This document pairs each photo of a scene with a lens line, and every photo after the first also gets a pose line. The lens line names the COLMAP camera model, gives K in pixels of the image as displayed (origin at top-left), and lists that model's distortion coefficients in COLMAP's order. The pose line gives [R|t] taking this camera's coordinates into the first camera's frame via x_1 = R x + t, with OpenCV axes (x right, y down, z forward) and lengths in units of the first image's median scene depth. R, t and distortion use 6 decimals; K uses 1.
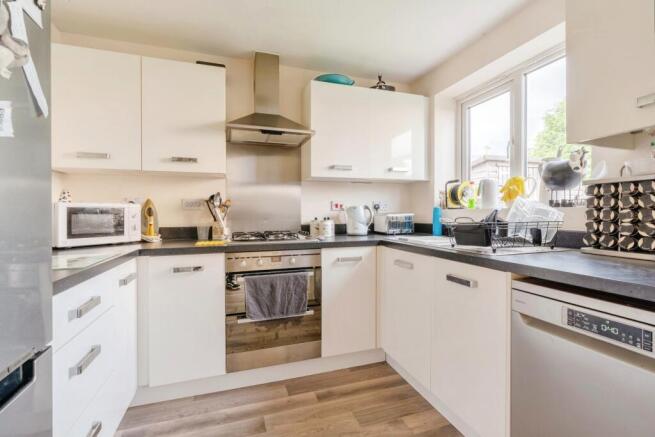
lens RADIAL K [[298.2, 0, 331.3], [0, 298.2, 218.8], [0, 0, 1]] dist [-0.000934, -0.000046]
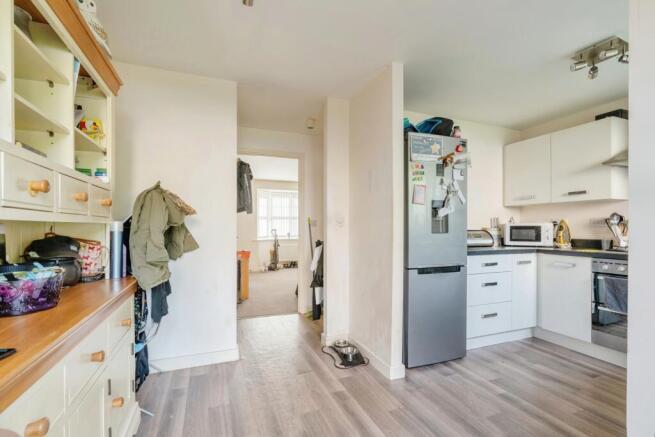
lens RADIAL K [[295.3, 0, 325.7], [0, 295.3, 227.6], [0, 0, 1]] dist [0.000423, 0.000106]
pose [[0.051156, 0.002209, -0.998688, 0.871085], [-0.017304, 0.999849, 0.001325, -0.006545], [0.998541, 0.017214, 0.051187, -0.301720]]
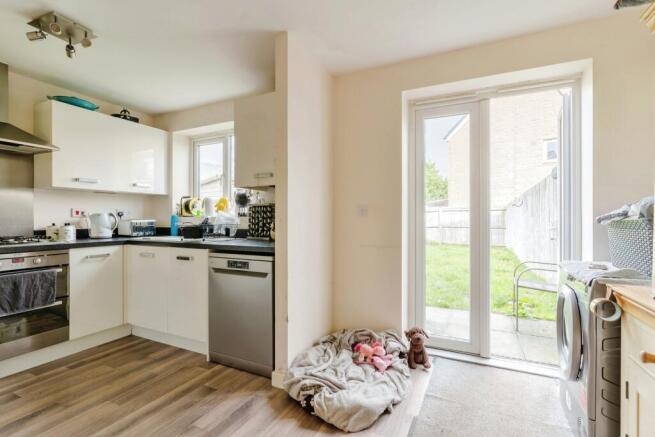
lens RADIAL K [[298.2, 0, 331.3], [0, 298.2, 218.8], [0, 0, 1]] dist [-0.000934, -0.000046]
pose [[0.696620, 0.003585, 0.717431, -0.157310], [0.010138, 0.999838, -0.014841, 0.006698], [-0.717368, 0.017612, 0.696471, -0.587080]]
